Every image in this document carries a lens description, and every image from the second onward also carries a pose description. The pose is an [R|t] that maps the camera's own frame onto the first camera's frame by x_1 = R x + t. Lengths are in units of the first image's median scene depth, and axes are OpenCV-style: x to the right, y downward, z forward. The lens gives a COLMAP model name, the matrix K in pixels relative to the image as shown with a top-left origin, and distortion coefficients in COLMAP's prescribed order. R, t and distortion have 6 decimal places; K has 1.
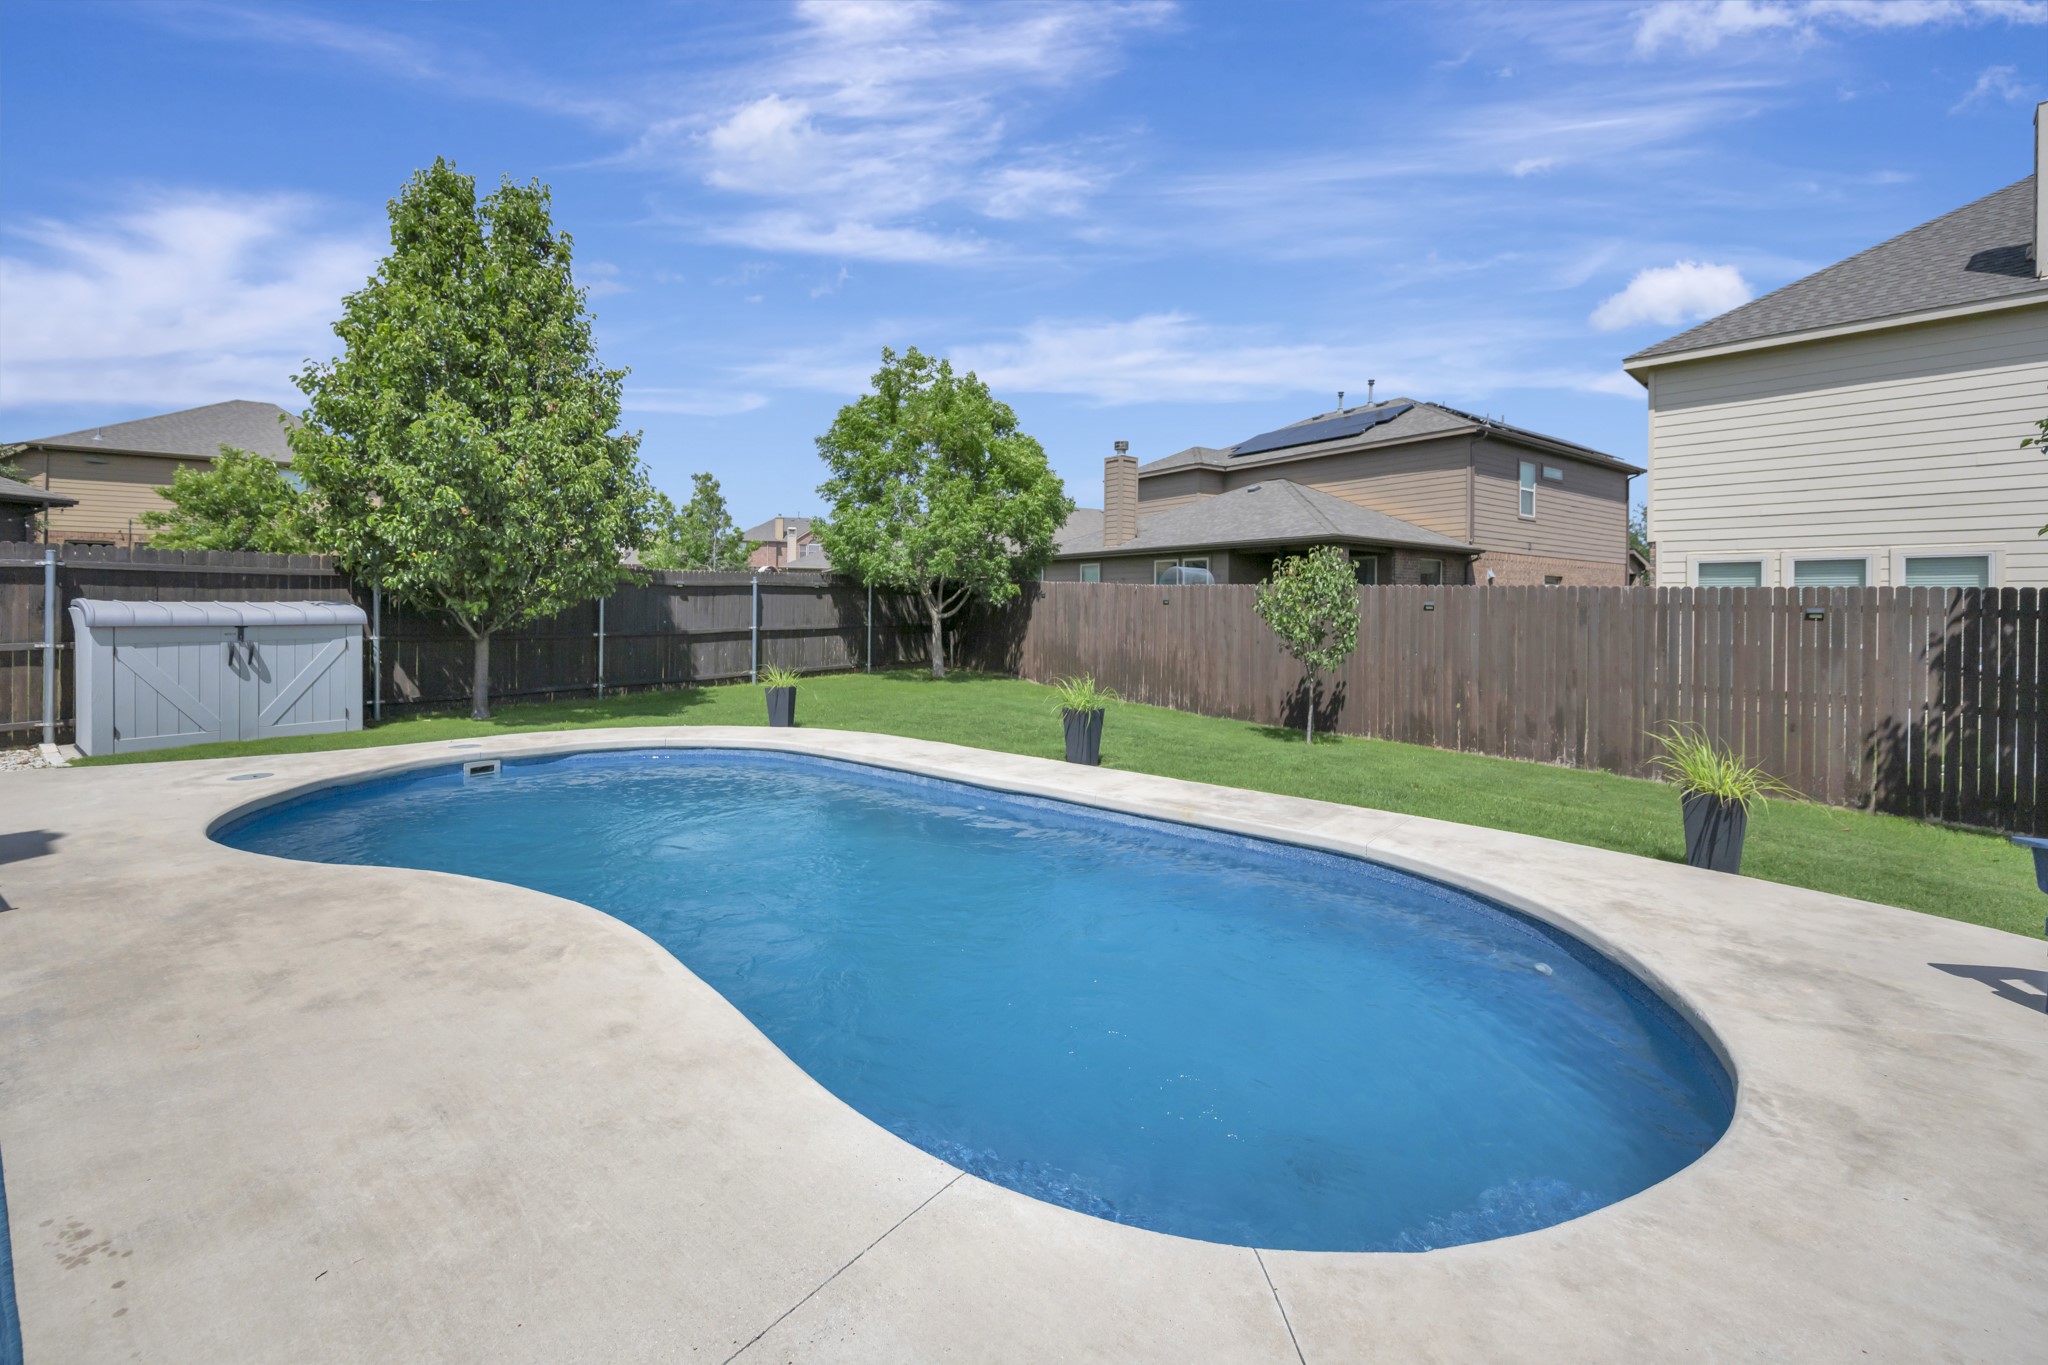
lens RADIAL K [[838.9, 0, 1021.5], [0, 838.9, 572.9], [0, 0, 1]] dist [0.000866, 0.000275]
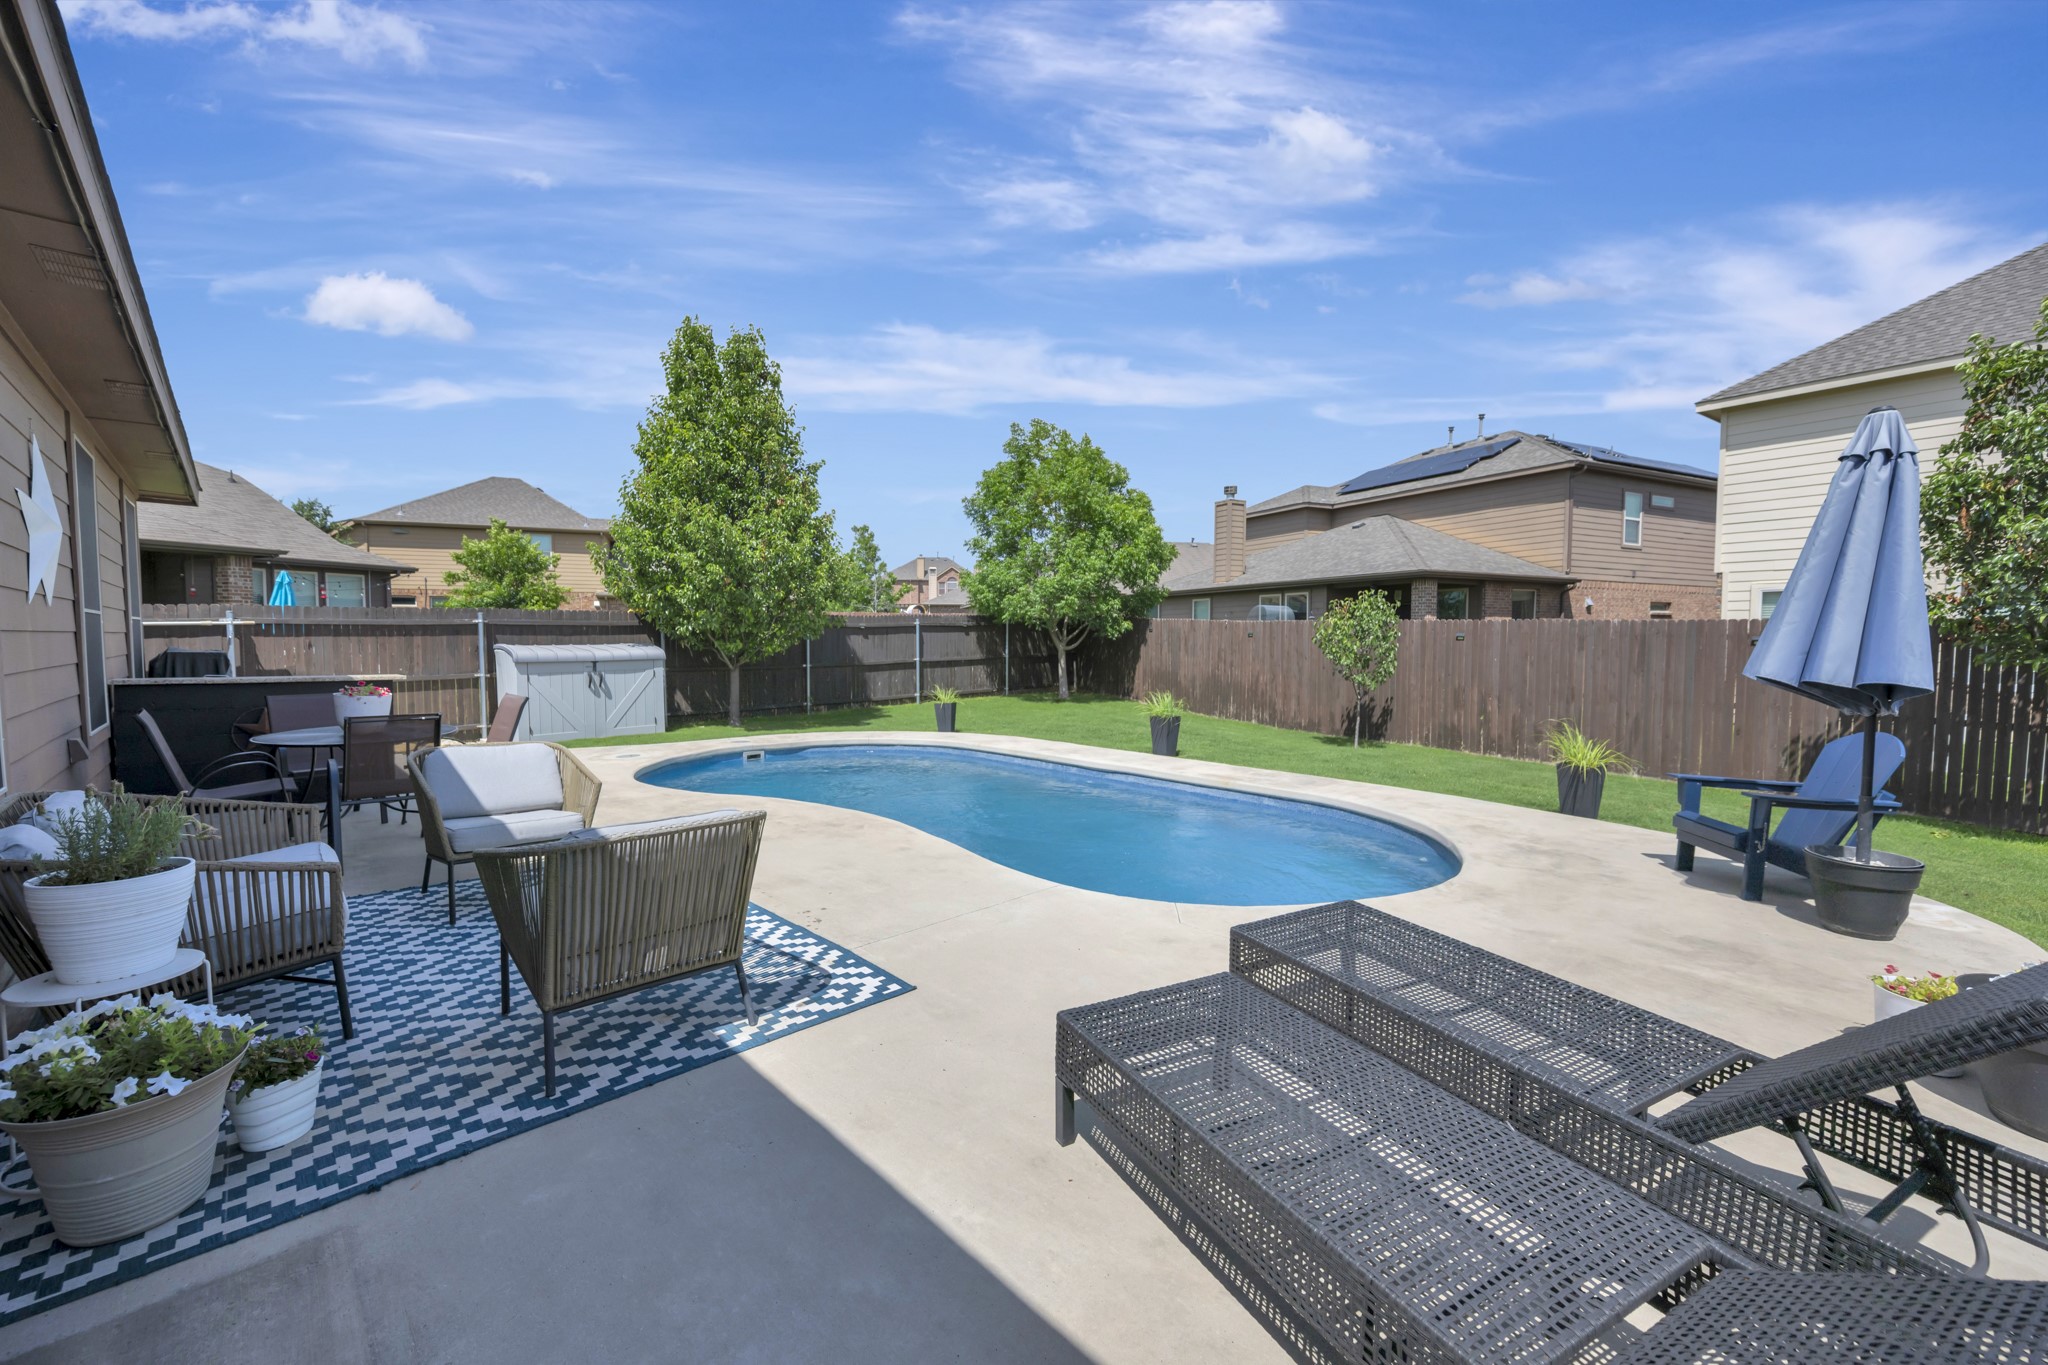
lens RADIAL K [[811.9, 0, 1034.4], [0, 811.9, 678.0], [0, 0, 1]] dist [-0.002872, -0.000057]
pose [[0.990039, -0.005226, -0.140700, 0.026913], [0.017919, 0.995862, 0.089095, -0.012388], [0.139652, -0.090729, 0.986035, -0.182016]]
